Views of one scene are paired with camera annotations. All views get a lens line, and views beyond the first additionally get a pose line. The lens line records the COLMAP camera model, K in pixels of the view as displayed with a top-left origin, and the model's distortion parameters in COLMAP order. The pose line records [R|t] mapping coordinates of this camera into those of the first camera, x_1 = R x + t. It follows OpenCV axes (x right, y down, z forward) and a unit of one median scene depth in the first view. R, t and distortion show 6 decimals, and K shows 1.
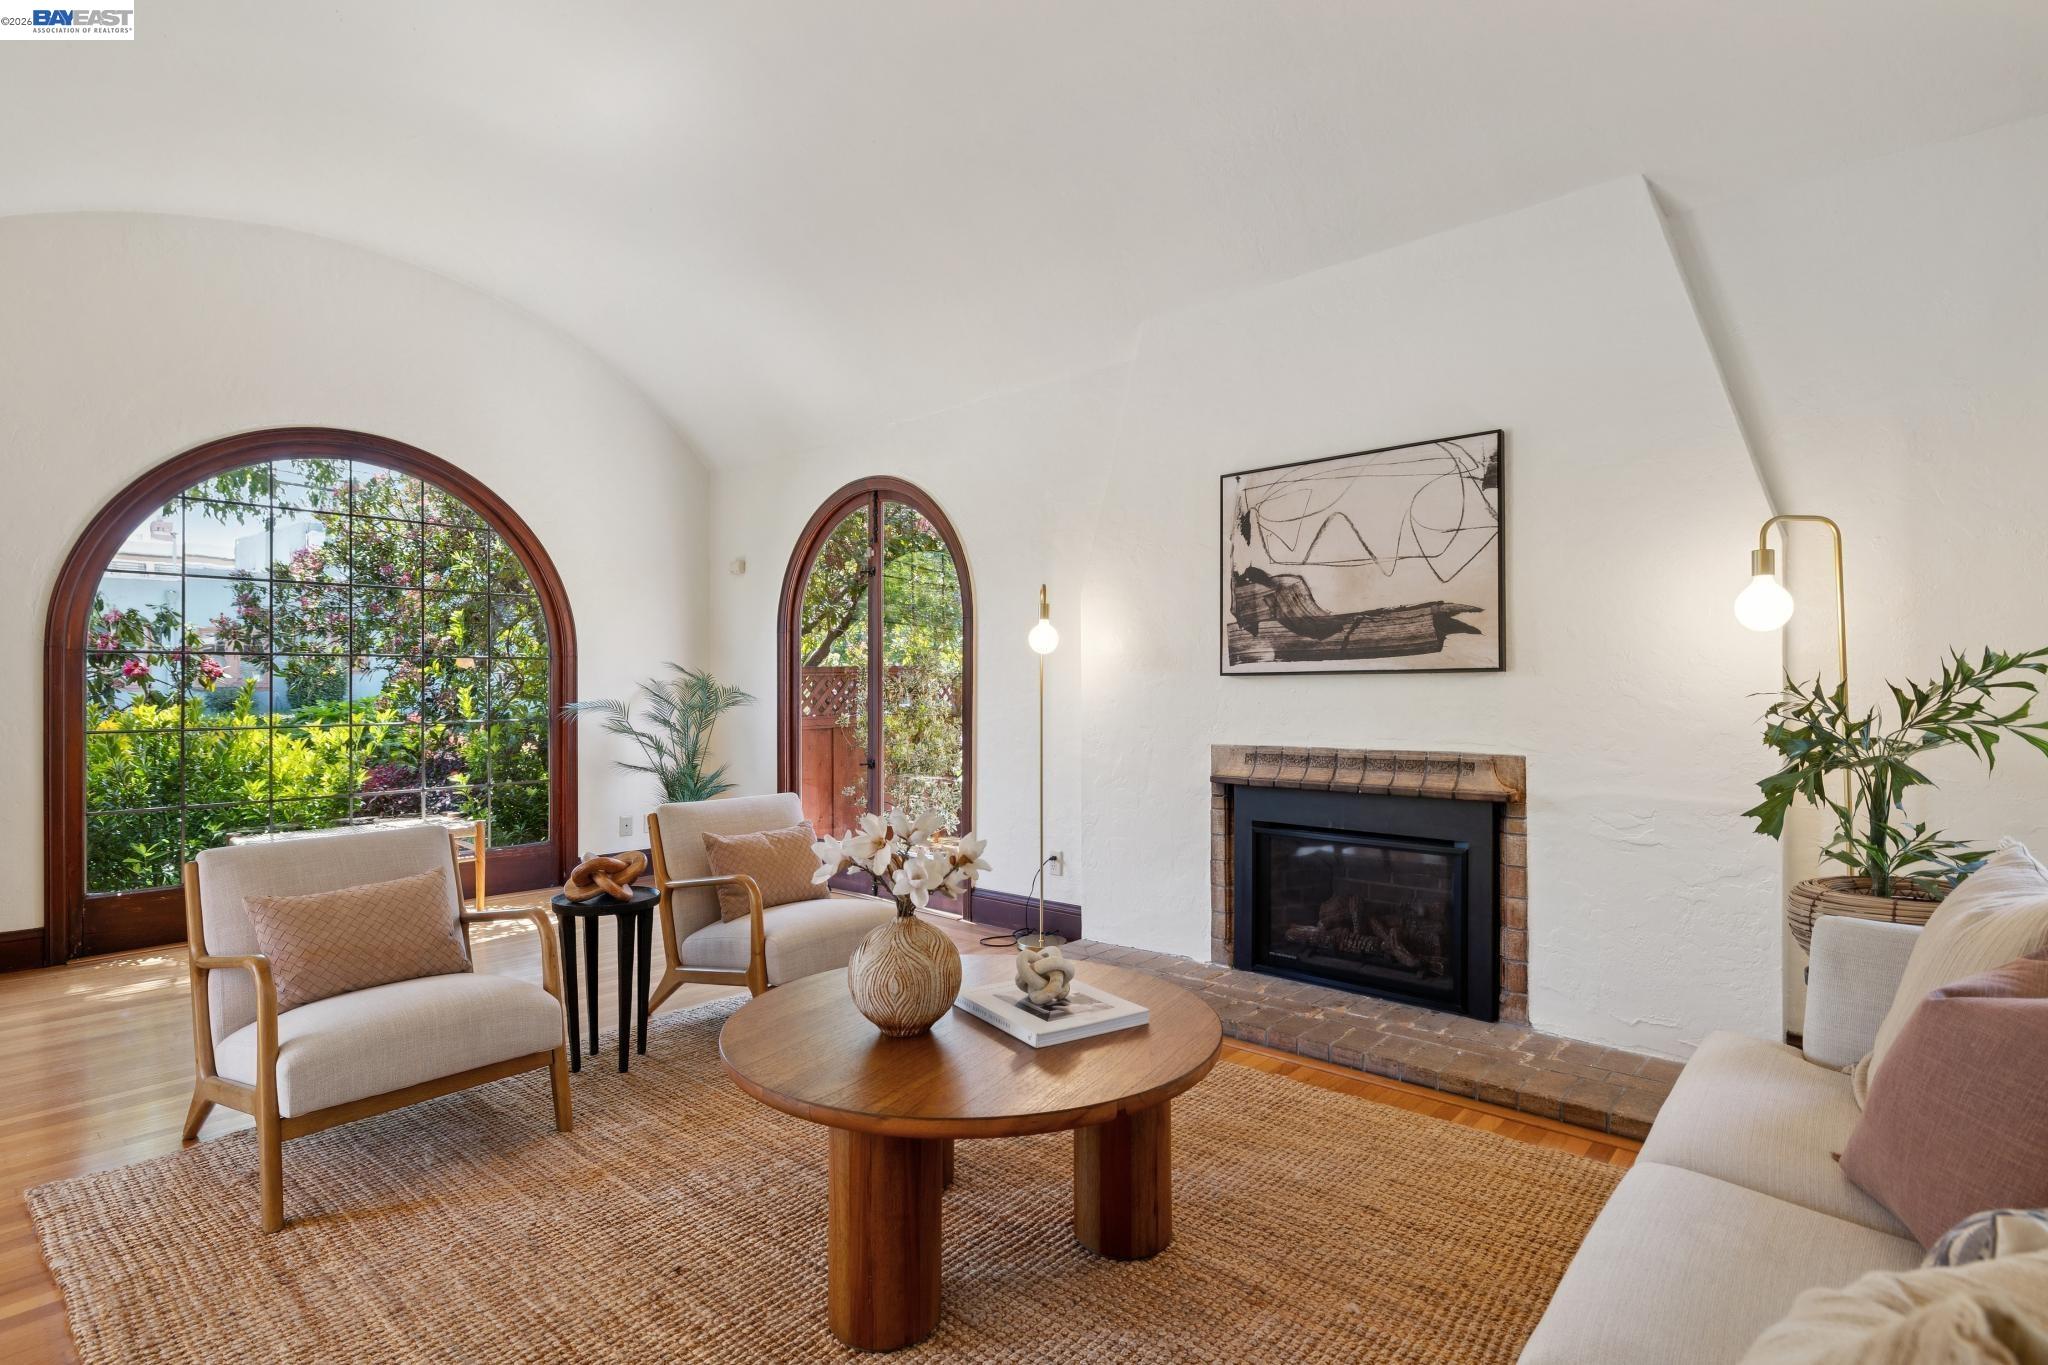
lens RADIAL K [[1012.3, 0, 1029.9], [0, 1012.3, 683.1], [0, 0, 1]] dist [-0.004731, 0.001713]
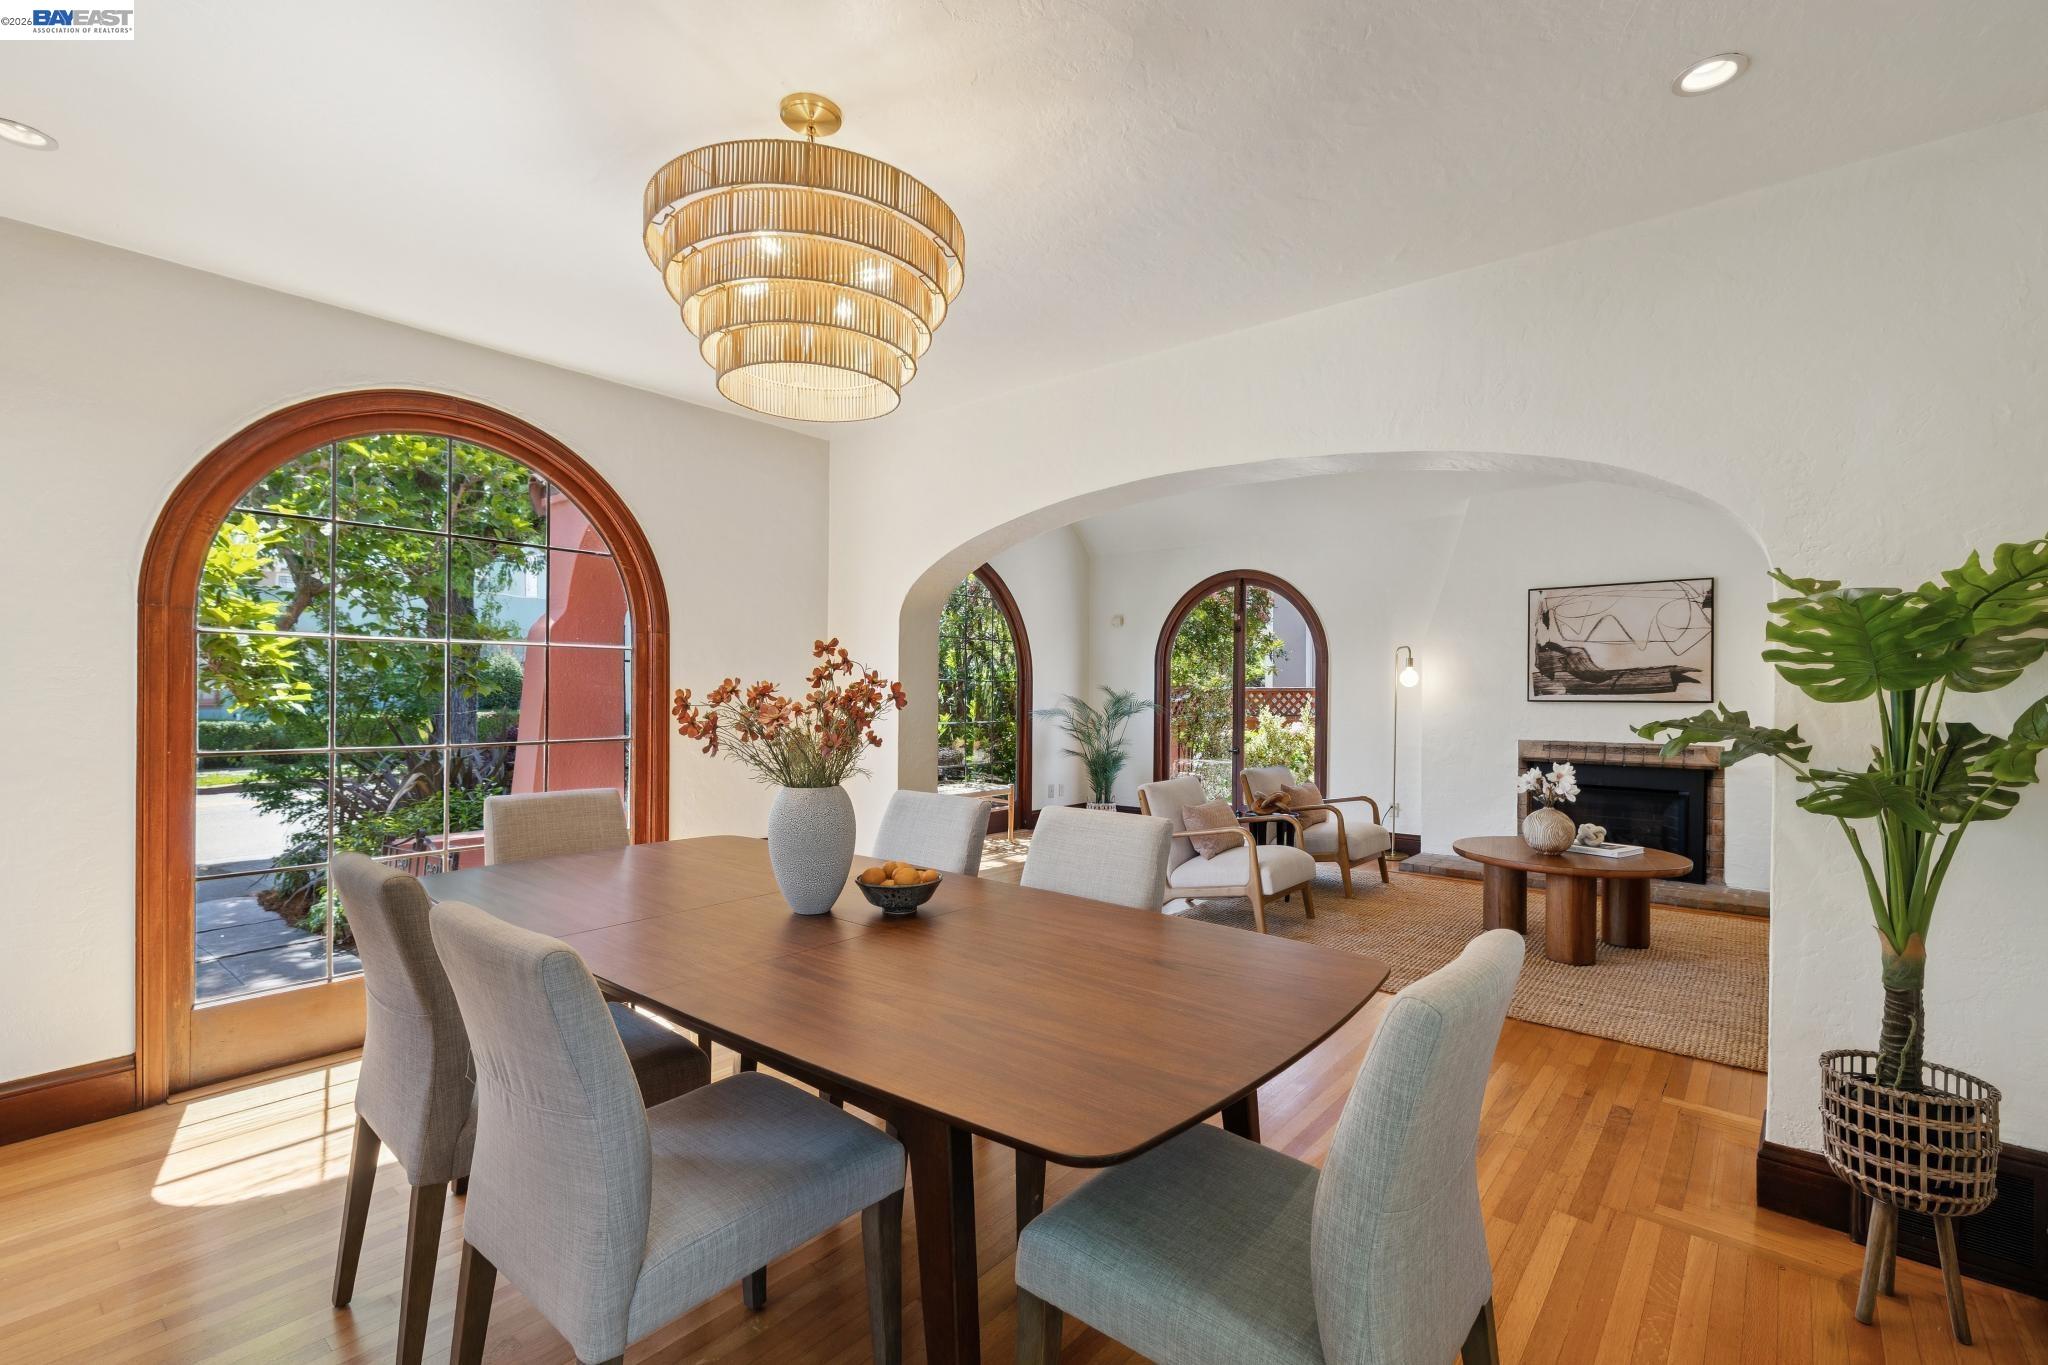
lens RADIAL K [[927.9, 0, 1017.9], [0, 927.9, 693.5], [0, 0, 1]] dist [-0.004574, -0.000759]
pose [[0.999747, 0.009074, 0.020588, -0.789455], [-0.009244, 0.999924, 0.008179, -0.027972], [-0.020512, -0.008367, 0.999755, -0.654372]]
